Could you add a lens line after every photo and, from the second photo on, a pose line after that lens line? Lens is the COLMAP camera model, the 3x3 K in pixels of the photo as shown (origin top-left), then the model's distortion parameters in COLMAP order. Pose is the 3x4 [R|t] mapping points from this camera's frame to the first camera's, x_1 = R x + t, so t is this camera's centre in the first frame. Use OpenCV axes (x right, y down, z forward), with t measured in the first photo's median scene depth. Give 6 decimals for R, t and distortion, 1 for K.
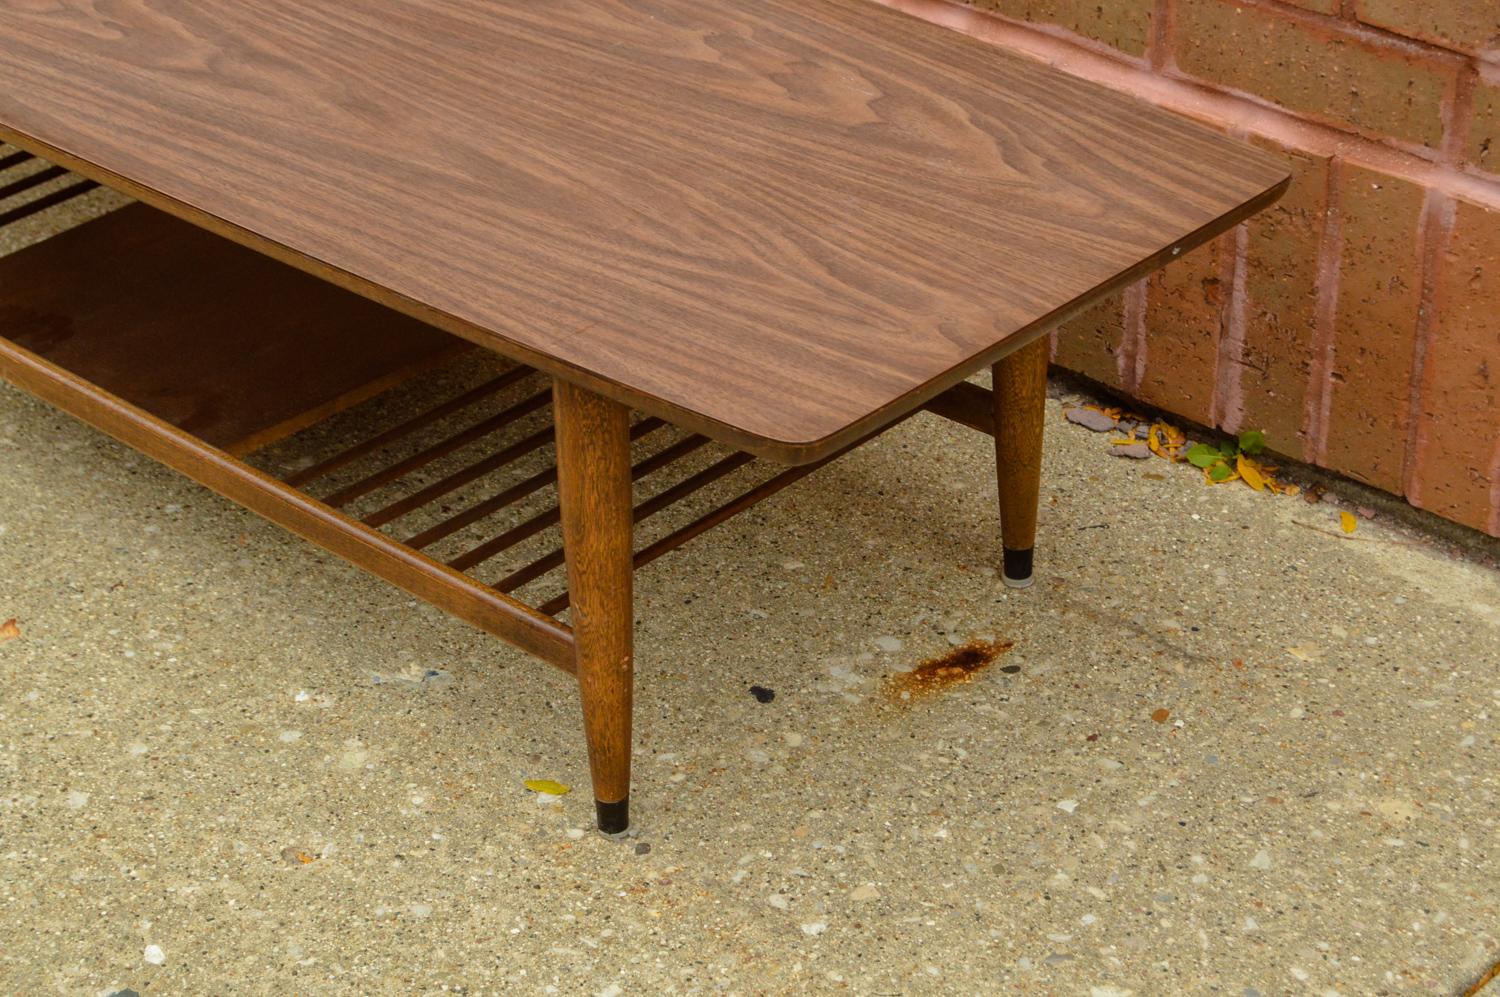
lens RADIAL K [[3444.3, 0, 756.2], [0, 3444.3, 495.9], [0, 0, 1]] dist [-0.025514, 0.000000]
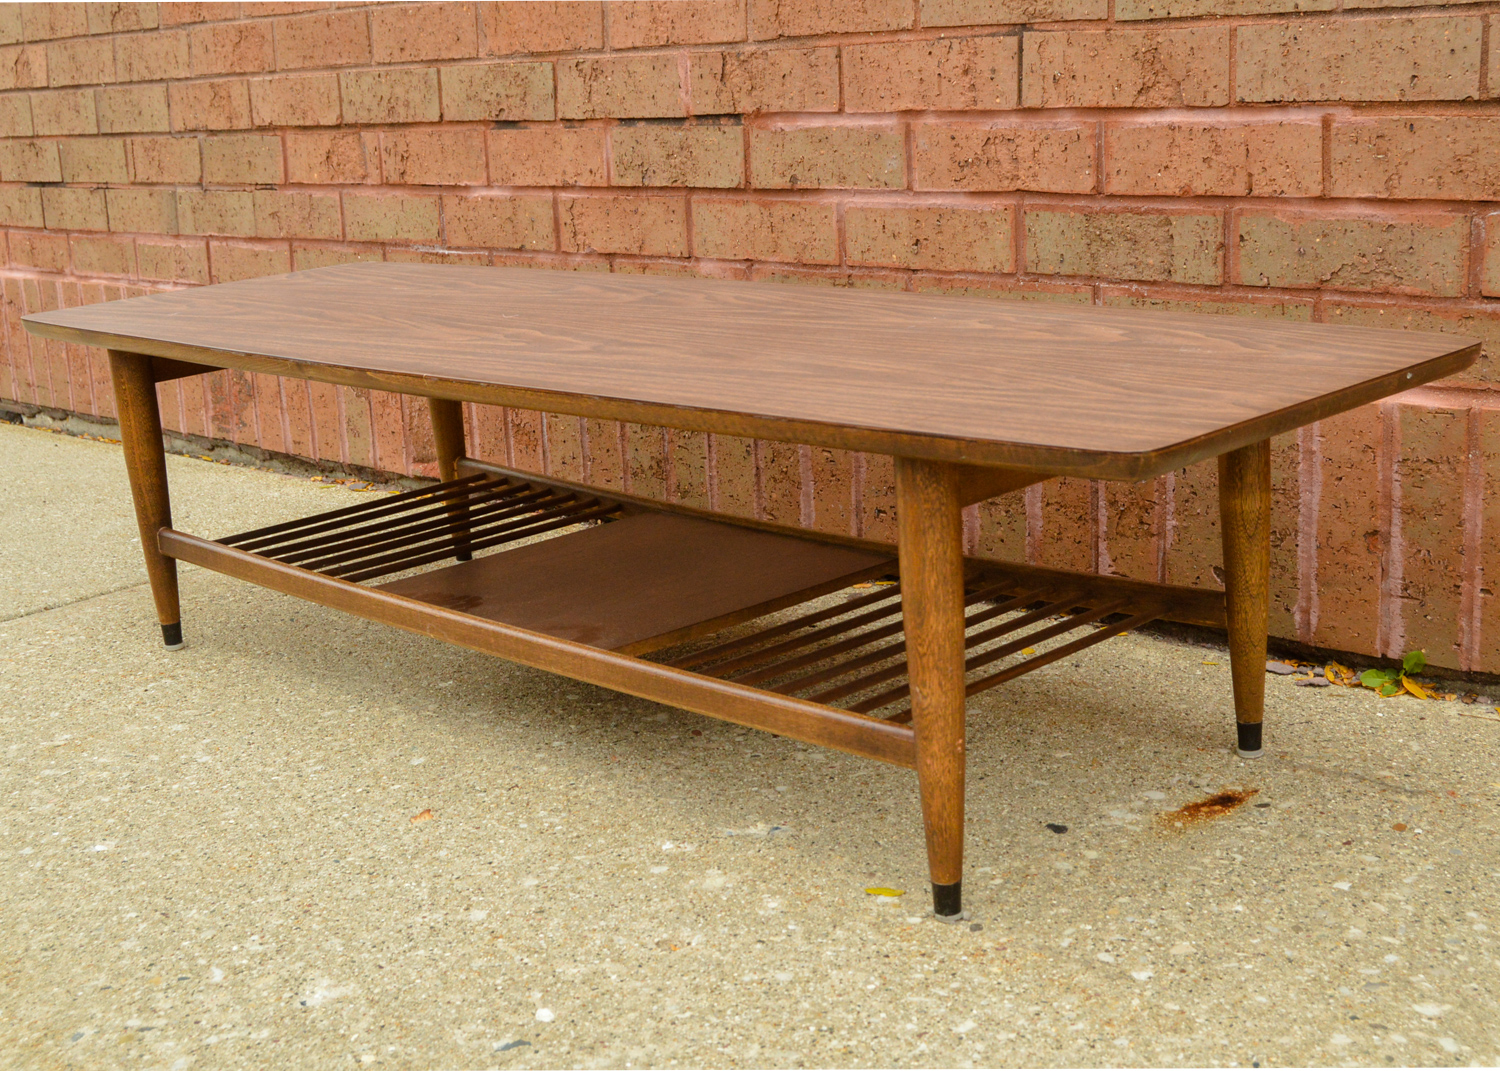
lens RADIAL K [[1991.7, 0, 831.4], [0, 1991.7, 488.8], [0, 0, 1]] dist [-0.053444, 0.000000]
pose [[0.999297, -0.033416, -0.016983, -0.064385], [0.026934, 0.955225, -0.294651, 0.155407], [0.026069, 0.293987, 0.955454, 0.333636]]
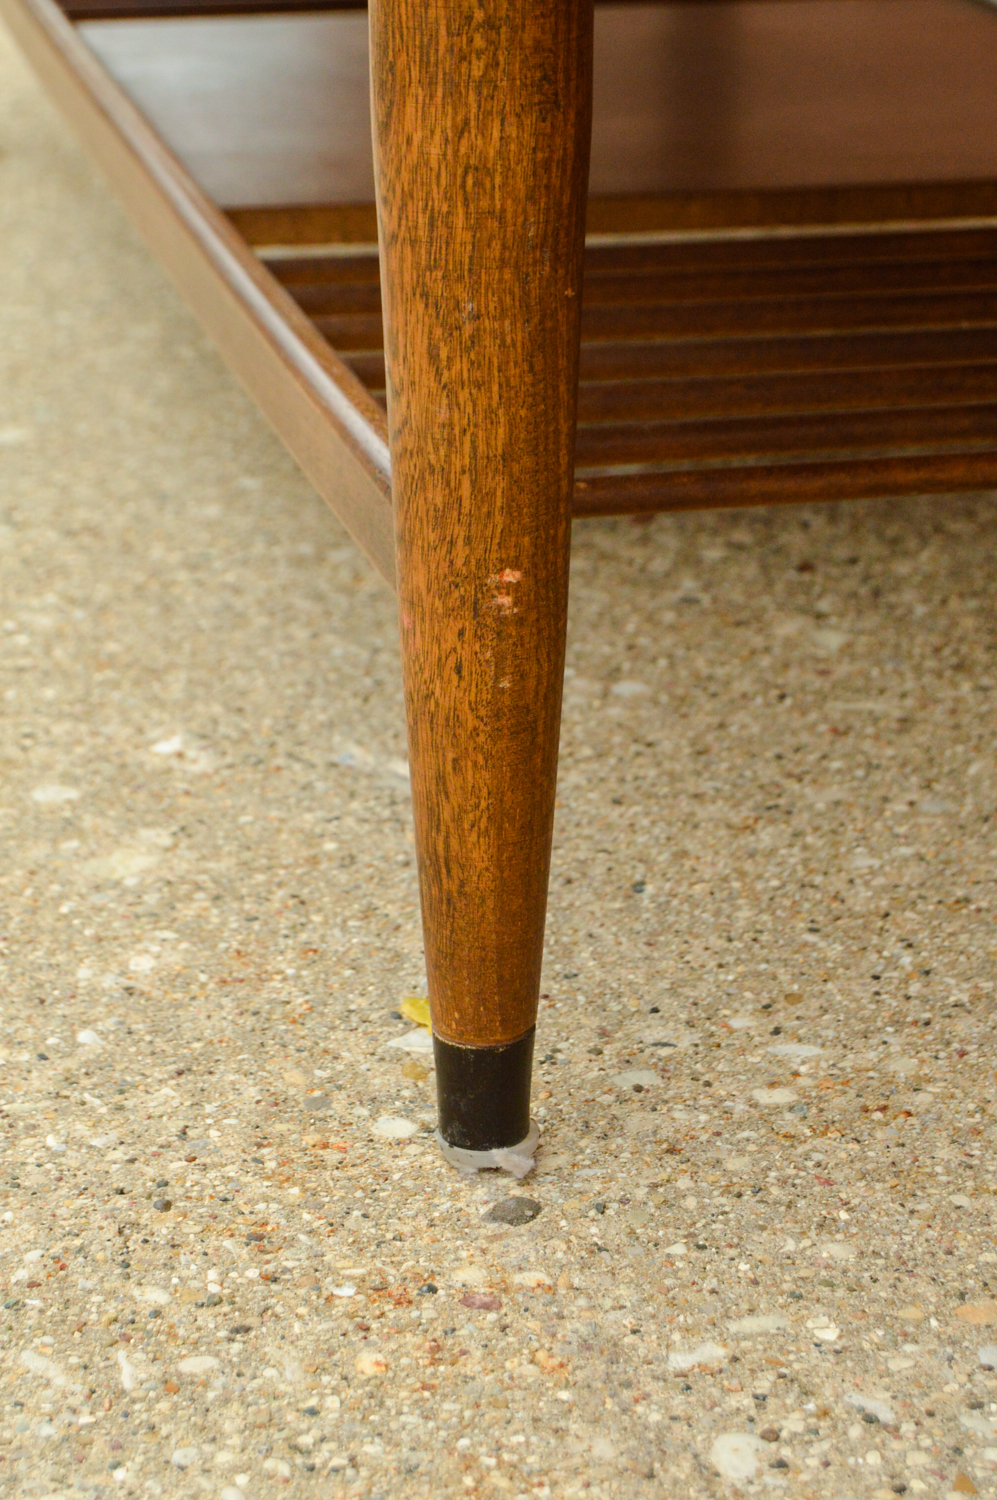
lens RADIAL K [[3444.3, 0, 494.3], [0, 3444.3, 748.0], [0, 0, 1]] dist [-0.025514, 0.000000]
pose [[0.845916, 0.217890, -0.486775, 0.119268], [-0.288254, 0.954723, -0.073574, 0.084445], [0.448704, 0.202553, 0.870424, 0.695737]]
